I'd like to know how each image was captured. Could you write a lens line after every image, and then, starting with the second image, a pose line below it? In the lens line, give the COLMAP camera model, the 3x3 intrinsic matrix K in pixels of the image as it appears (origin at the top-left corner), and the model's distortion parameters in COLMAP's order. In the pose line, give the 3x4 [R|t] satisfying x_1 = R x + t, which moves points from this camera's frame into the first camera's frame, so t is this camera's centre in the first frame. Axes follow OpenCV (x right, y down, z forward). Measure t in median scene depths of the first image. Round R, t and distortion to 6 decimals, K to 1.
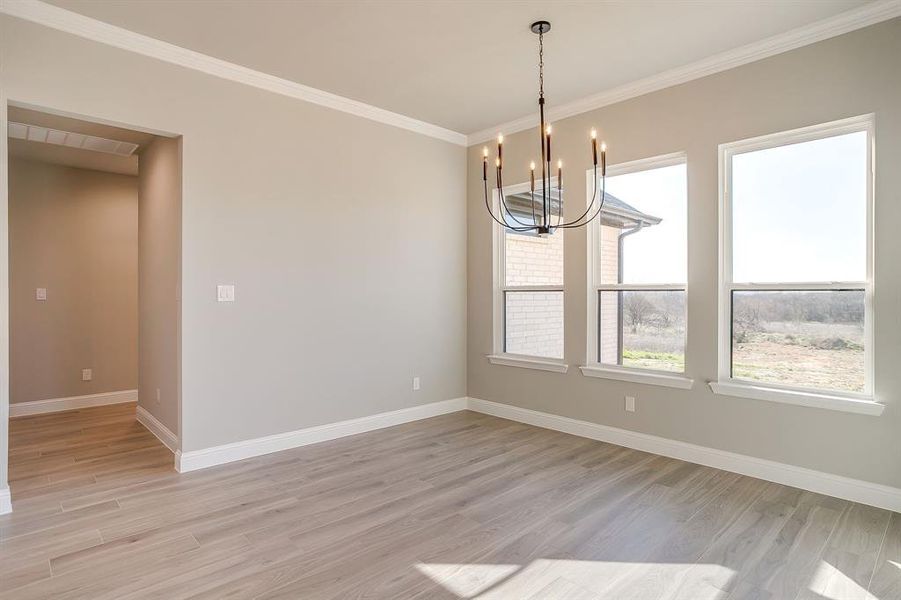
lens RADIAL K [[484.2, 0, 449.9], [0, 484.2, 292.3], [0, 0, 1]] dist [-0.042738, 0.026001]
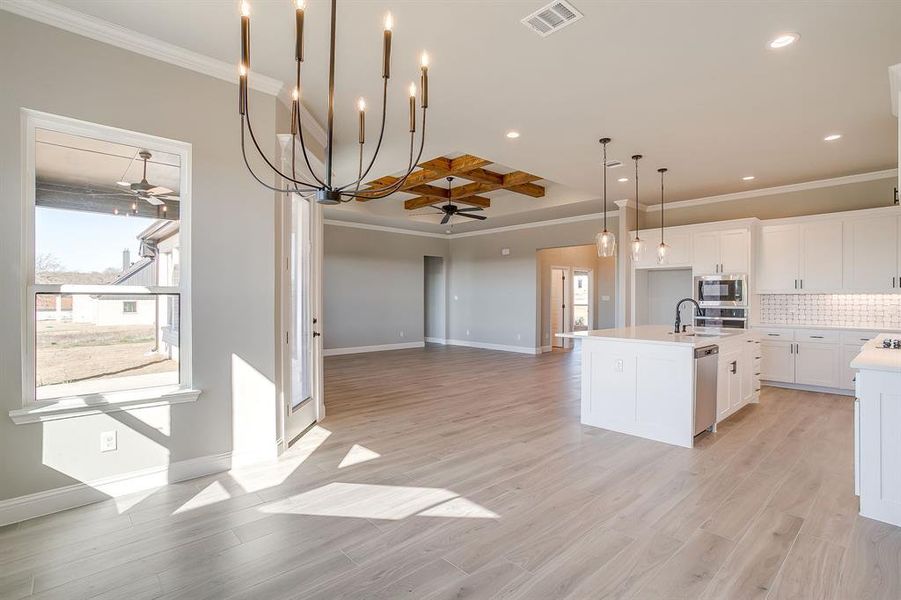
lens RADIAL K [[442.1, 0, 451.1], [0, 442.1, 298.2], [0, 0, 1]] dist [-0.047544, 0.030272]
pose [[-0.999948, -0.002549, 0.009824, 0.029527], [-0.002584, 0.999990, -0.003568, 0.004319], [-0.009815, -0.003593, -0.999945, 1.291595]]
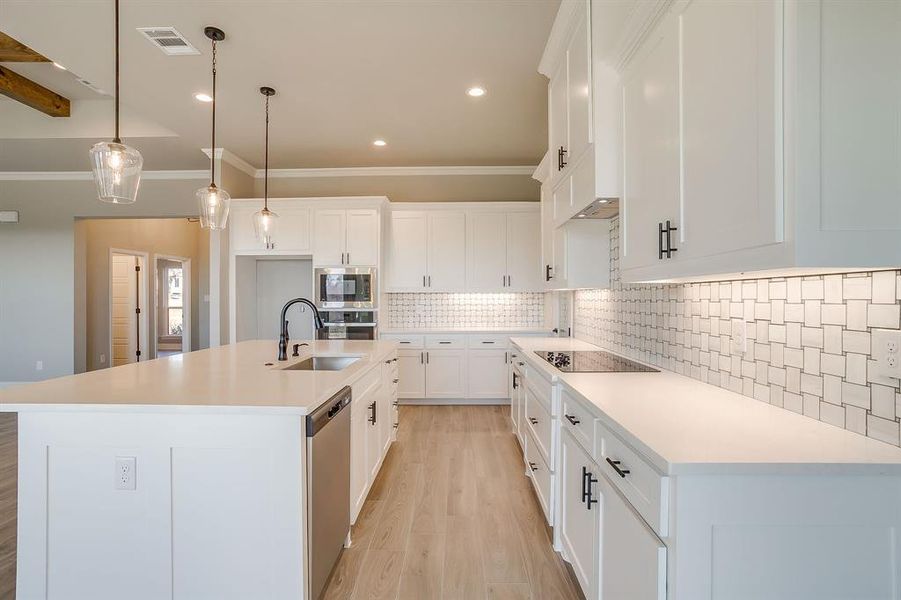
lens RADIAL K [[436.5, 0, 450.5], [0, 436.5, 300.0], [0, 0, 1]] dist [-0.061905, 0.035783]
pose [[-0.702484, 0.002903, -0.711694, -0.316050], [0.003678, 0.999993, 0.000448, 0.002199], [0.711690, -0.002303, -0.702489, 0.683275]]
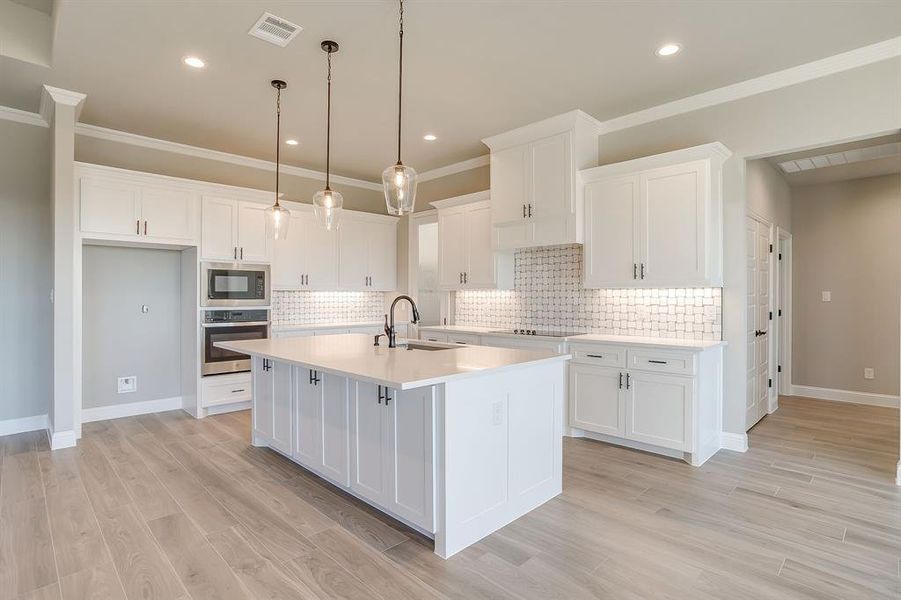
lens RADIAL K [[452.9, 0, 450.5], [0, 452.9, 300.0], [0, 0, 1]] dist [-0.052584, 0.025670]
pose [[0.024443, 0.007456, -0.999673, 0.262525], [0.004131, 0.999963, 0.007560, 0.000767], [0.999693, -0.004314, 0.024411, 0.081938]]
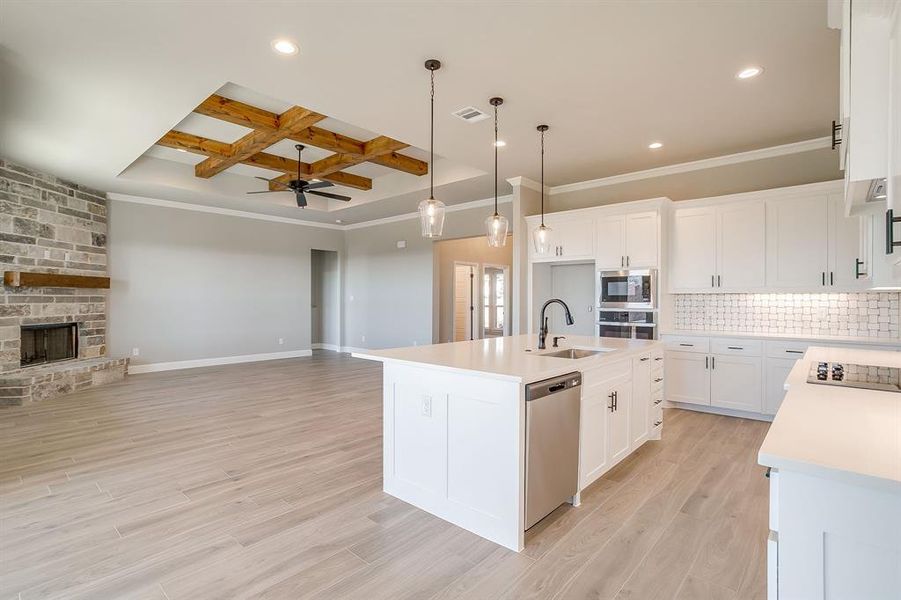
lens RADIAL K [[436.5, 0, 450.5], [0, 436.5, 300.0], [0, 0, 1]] dist [-0.061905, 0.035783]
pose [[-0.996979, -0.002090, -0.077645, -0.371565], [-0.002025, 0.999998, -0.000912, 0.001579], [0.077646, -0.000752, -0.996981, 0.861690]]
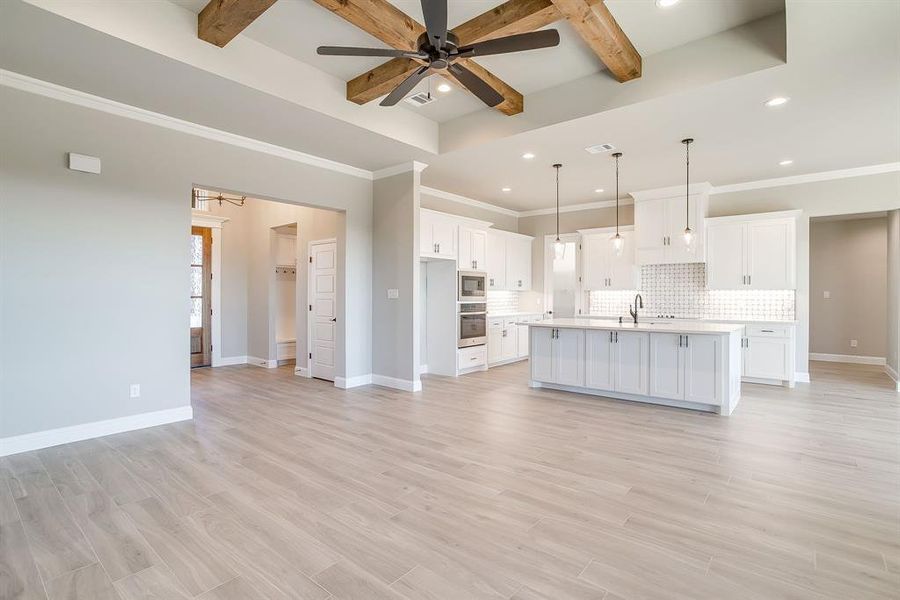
lens RADIAL K [[436.0, 0, 450.0], [0, 436.0, 300.0], [0, 0, 1]] dist [-0.061905, 0.035783]
pose [[0.116780, 0.013214, -0.993070, 0.776072], [0.002875, 0.999903, 0.013643, -0.003237], [0.993154, -0.004449, 0.116731, -0.818720]]
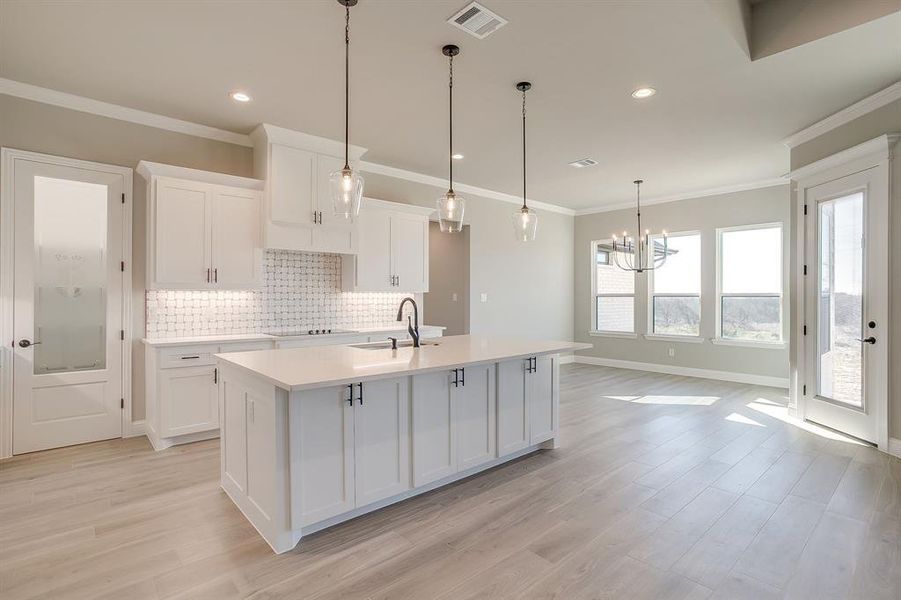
lens RADIAL K [[442.1, 0, 451.1], [0, 442.1, 298.2], [0, 0, 1]] dist [-0.047544, 0.030272]
pose [[0.999548, 0.000139, -0.030052, -0.527805], [-0.000015, 0.999992, 0.004112, -0.003936], [0.030053, -0.004110, 0.999540, -0.921527]]
